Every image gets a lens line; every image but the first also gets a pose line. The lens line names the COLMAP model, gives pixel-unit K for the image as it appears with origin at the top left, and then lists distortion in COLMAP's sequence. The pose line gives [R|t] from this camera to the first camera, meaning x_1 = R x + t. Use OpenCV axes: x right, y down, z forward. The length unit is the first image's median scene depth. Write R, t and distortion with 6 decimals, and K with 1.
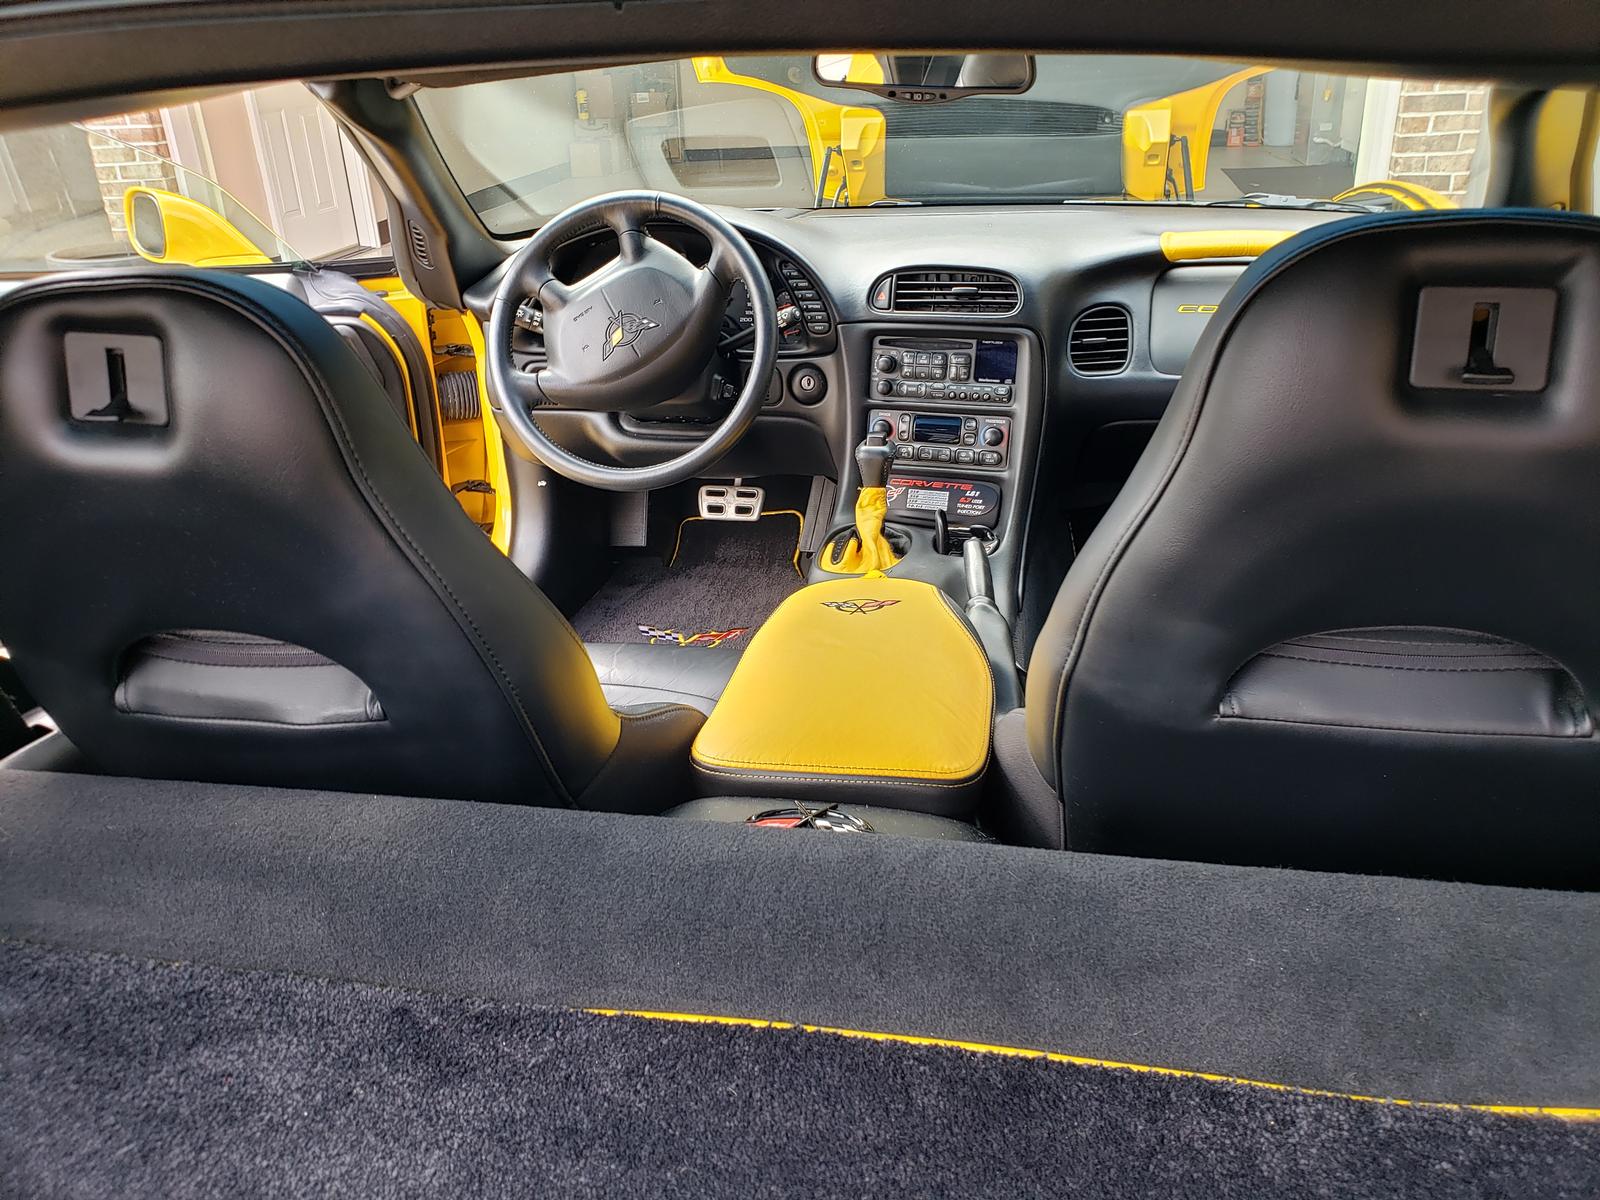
lens RADIAL K [[1371.4, 0, 801.9], [0, 1371.4, 526.1], [0, 0, 1]] dist [-0.012875, 0.042750]
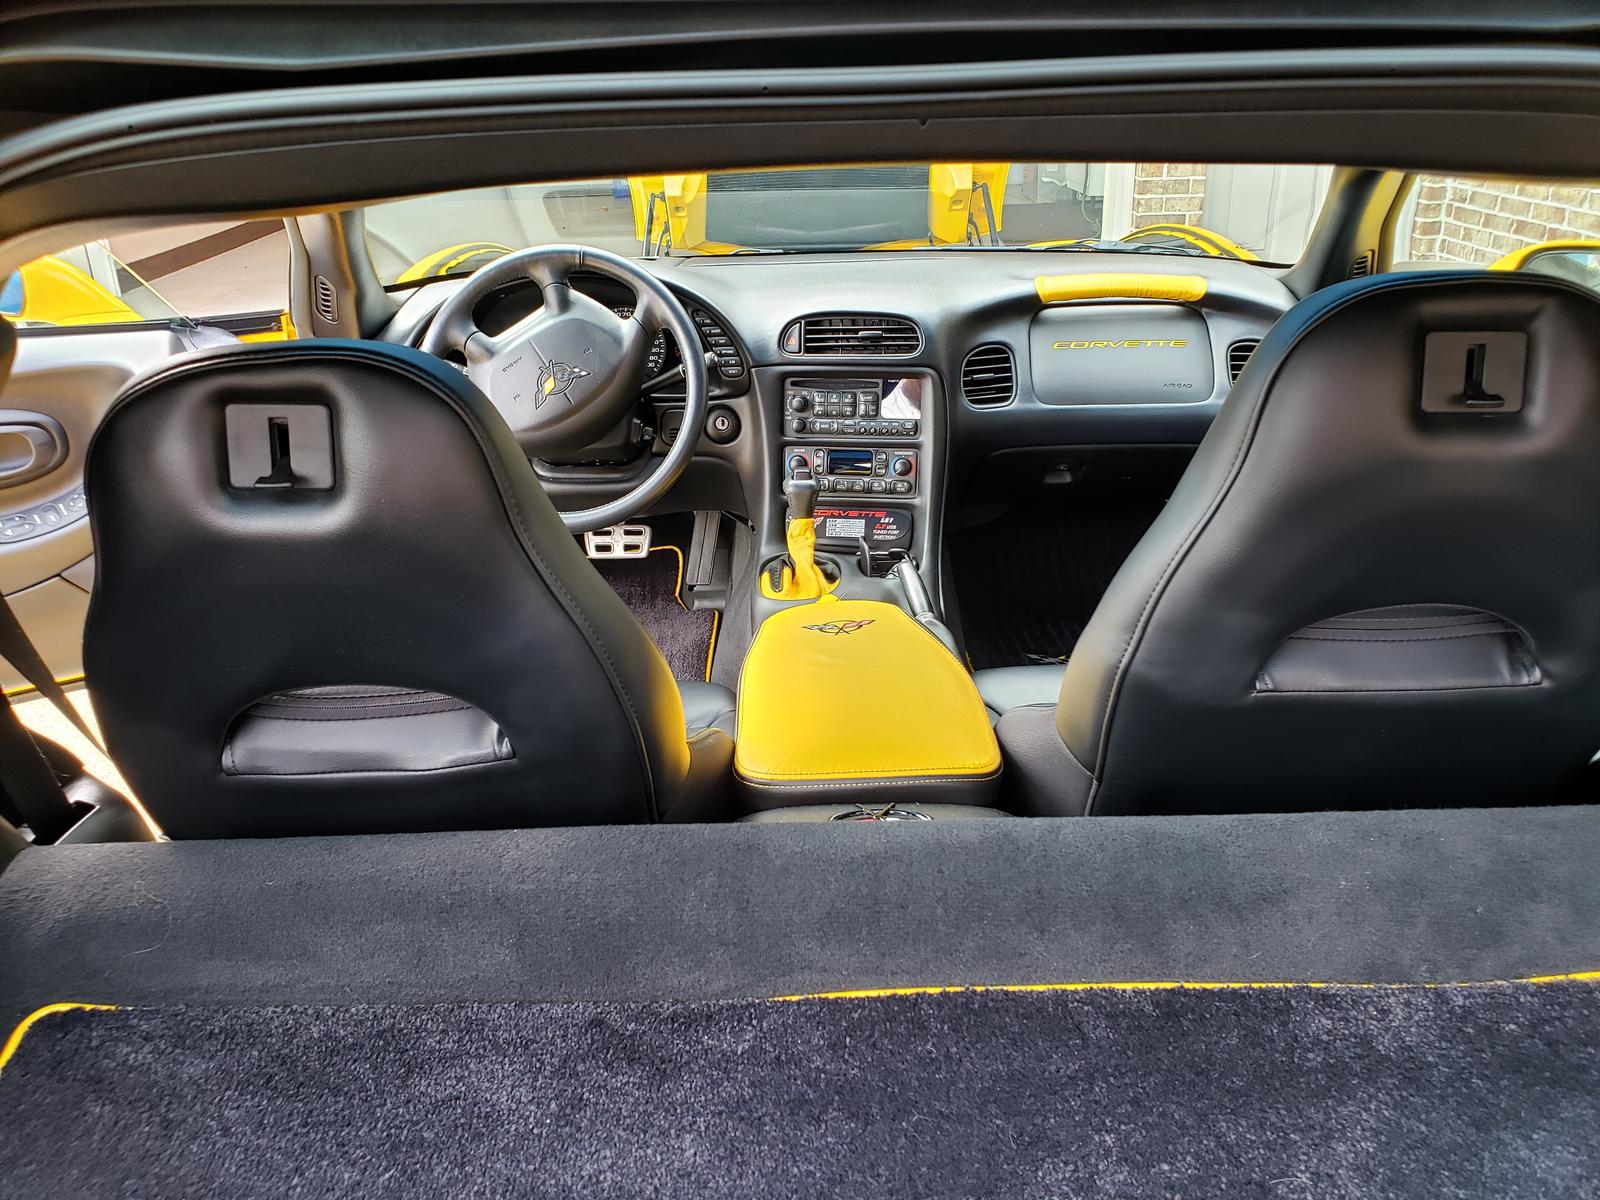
lens RADIAL K [[1371.4, 0, 801.9], [0, 1371.4, 526.1], [0, 0, 1]] dist [-0.012875, 0.042750]
pose [[0.978151, -0.051925, 0.201308, -0.319840], [0.056650, 0.998236, -0.017781, -0.006691], [-0.200029, 0.028797, 0.979367, -0.094776]]
